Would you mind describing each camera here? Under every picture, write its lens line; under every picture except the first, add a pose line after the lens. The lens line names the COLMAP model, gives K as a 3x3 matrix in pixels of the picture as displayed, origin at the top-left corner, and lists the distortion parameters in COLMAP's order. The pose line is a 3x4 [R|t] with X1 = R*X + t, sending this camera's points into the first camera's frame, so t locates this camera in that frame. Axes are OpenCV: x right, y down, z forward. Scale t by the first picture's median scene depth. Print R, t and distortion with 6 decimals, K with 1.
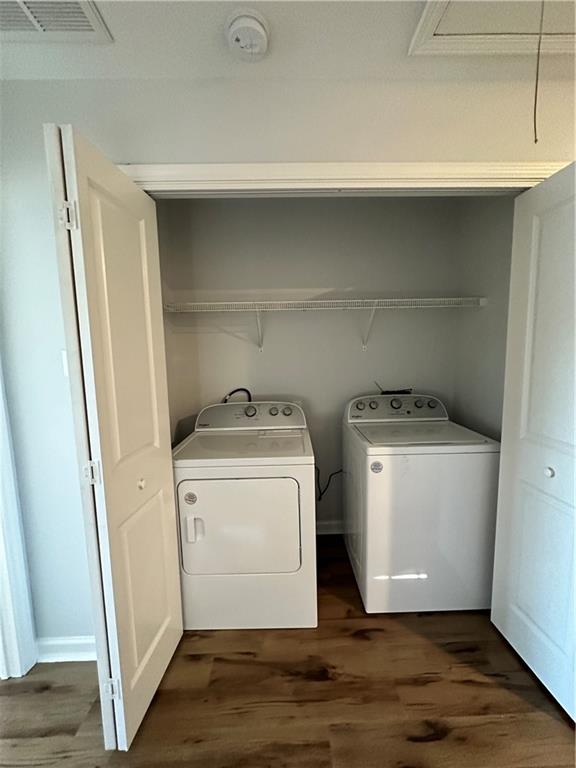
lens RADIAL K [[308.7, 0, 288.0], [0, 308.7, 384.0], [0, 0, 1]] dist [-0.000113, 0.000230]
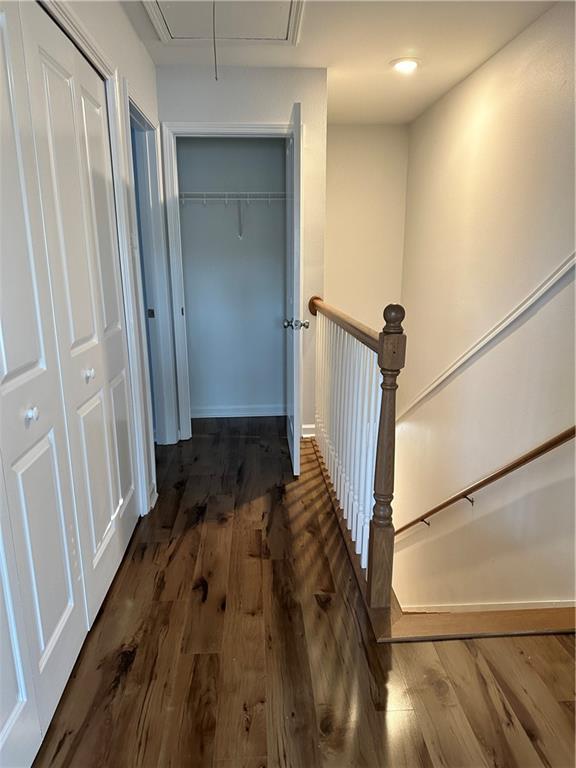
lens RADIAL K [[538.1, 0, 289.2], [0, 538.1, 386.3], [0, 0, 1]] dist [0.081889, -0.108824]
pose [[-0.035761, -0.225013, 0.973699, -1.191571], [0.110572, 0.967450, 0.227630, -0.004329], [-0.993225, 0.115804, -0.009716, 0.555062]]
